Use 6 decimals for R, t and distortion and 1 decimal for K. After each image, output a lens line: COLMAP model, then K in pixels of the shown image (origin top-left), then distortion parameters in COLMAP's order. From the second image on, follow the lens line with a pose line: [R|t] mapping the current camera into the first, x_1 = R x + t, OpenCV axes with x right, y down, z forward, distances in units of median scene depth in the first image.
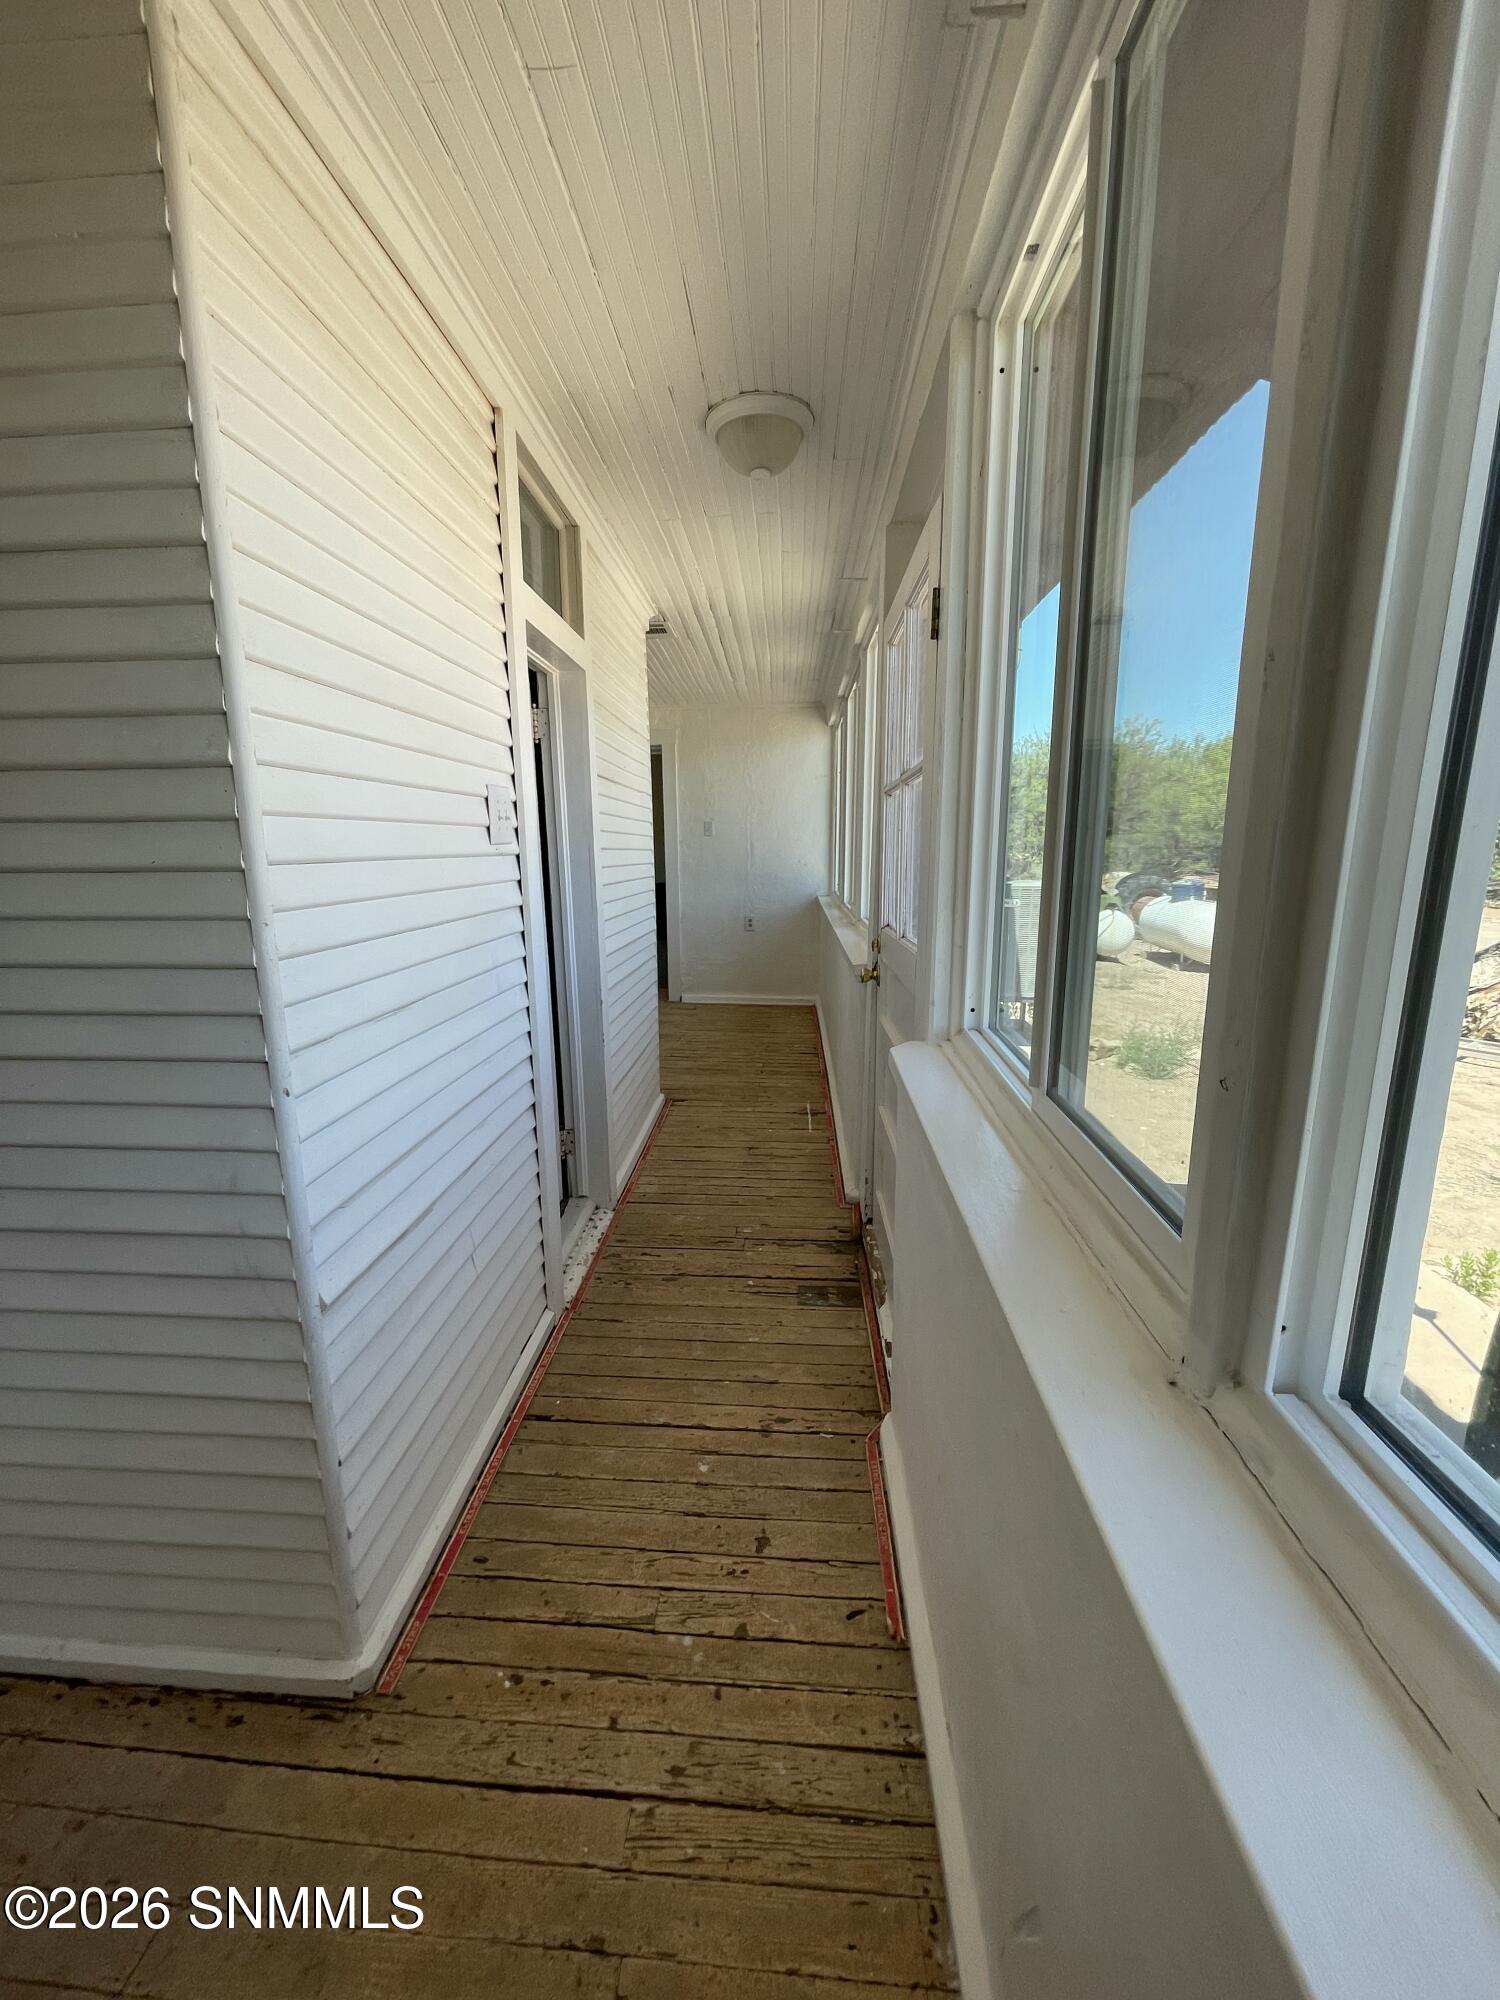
lens RADIAL K [[818.1, 0, 742.2], [0, 818.1, 992.6], [0, 0, 1]] dist [0.001490, 0.004749]
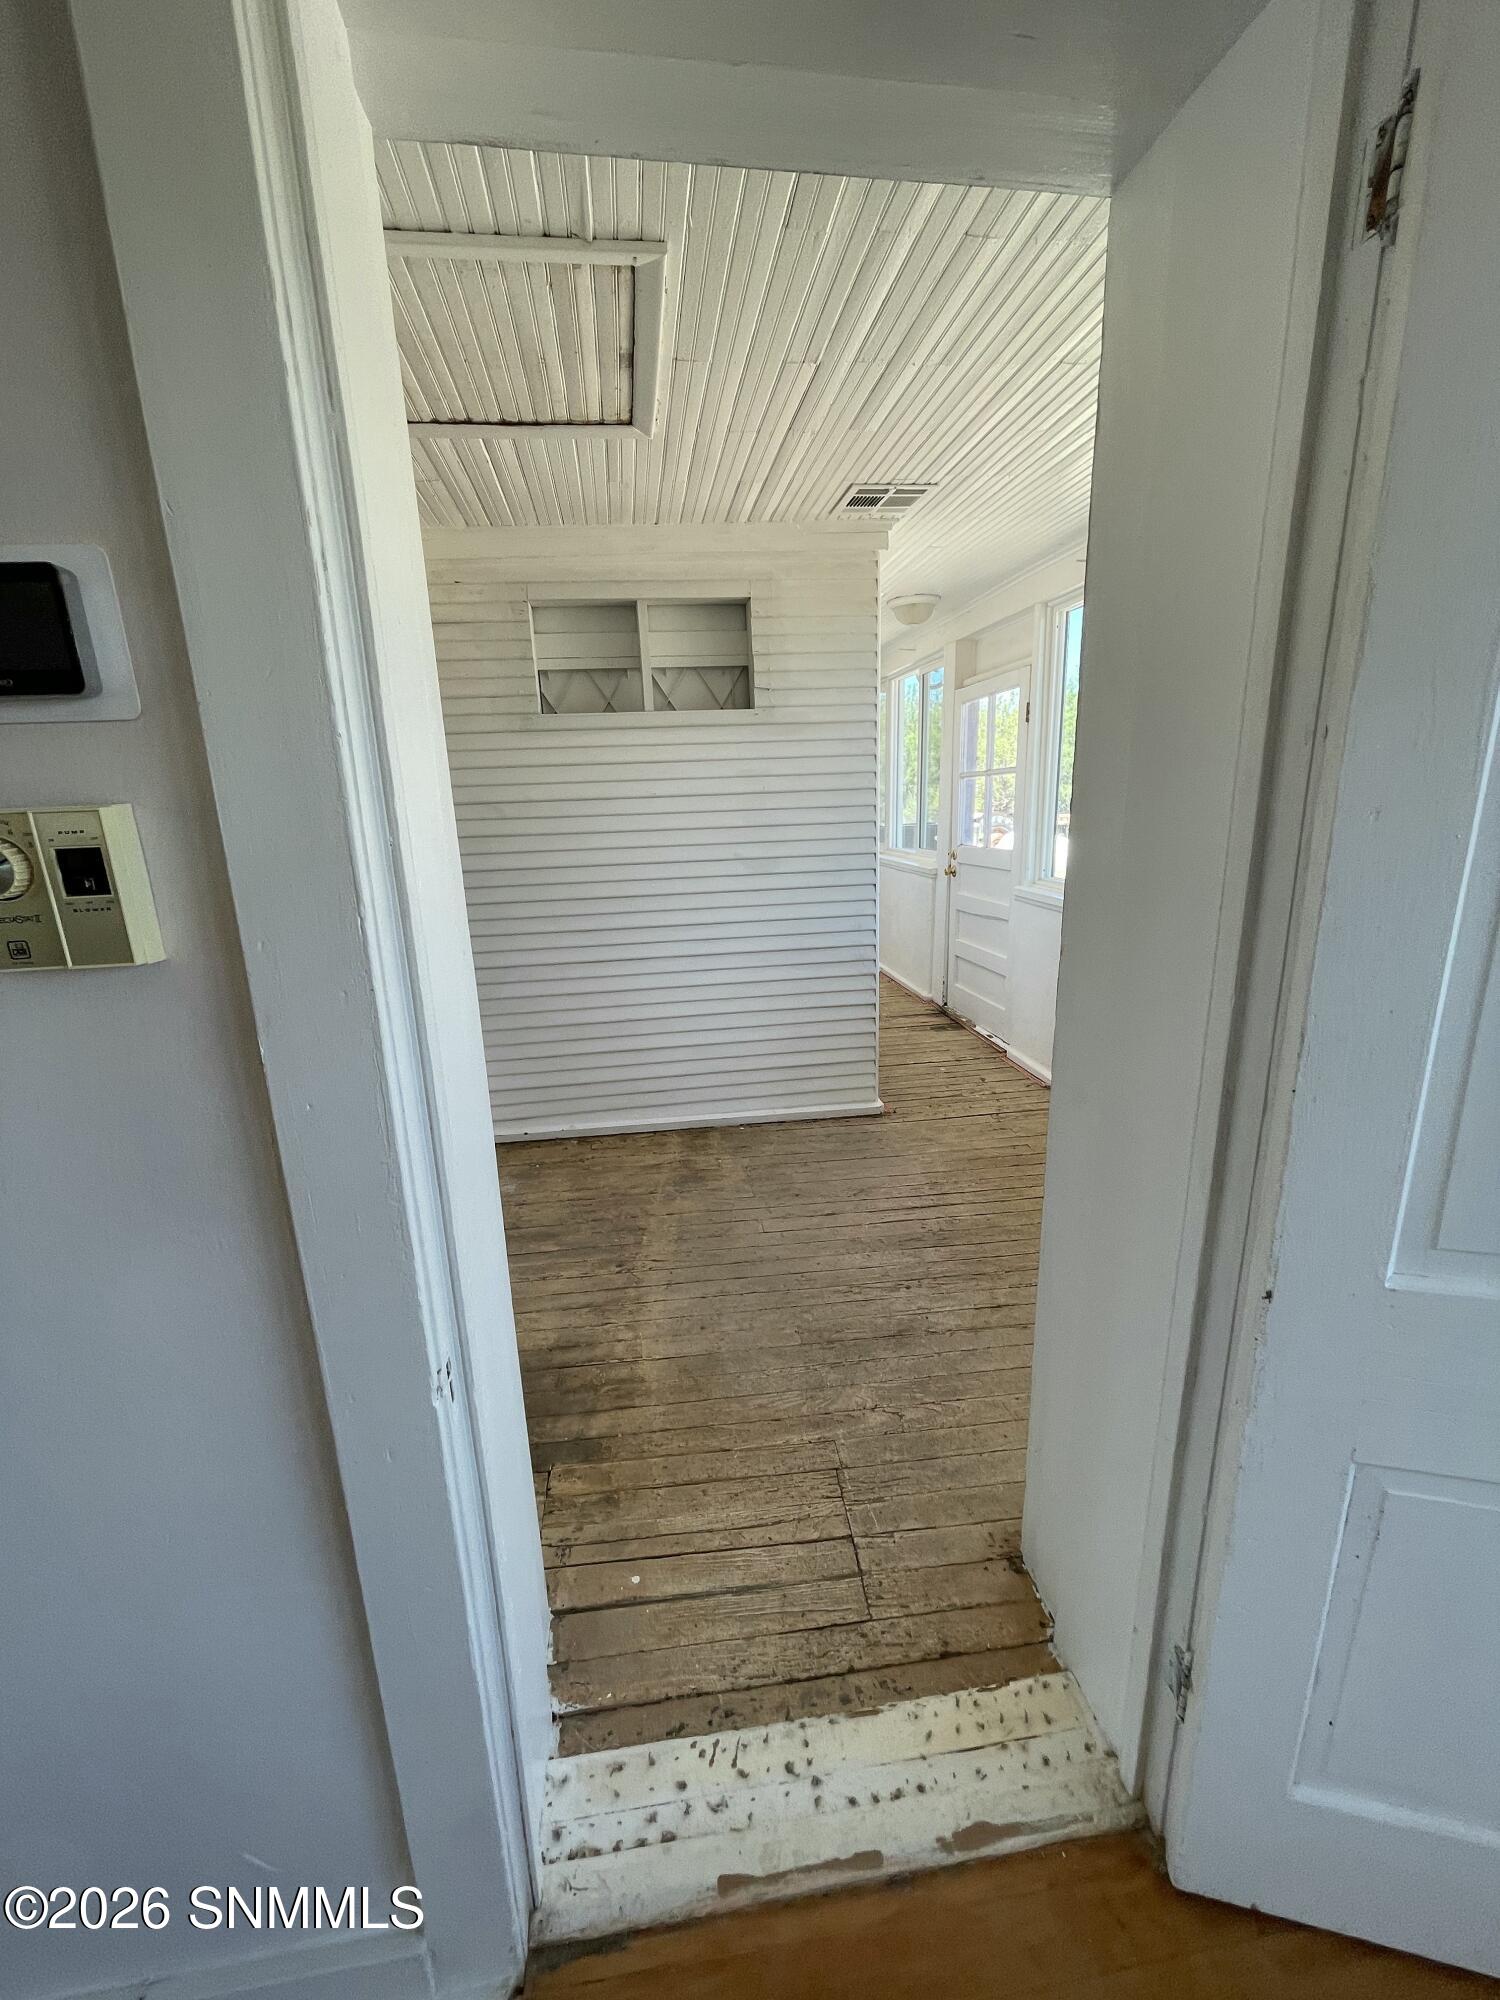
lens RADIAL K [[818.1, 0, 742.2], [0, 818.1, 992.6], [0, 0, 1]] dist [0.001490, 0.004749]
pose [[0.976213, -0.076297, 0.202947, -0.729710], [0.067549, 0.996477, 0.049699, 0.133159], [-0.206024, -0.034808, 0.977928, -0.809636]]
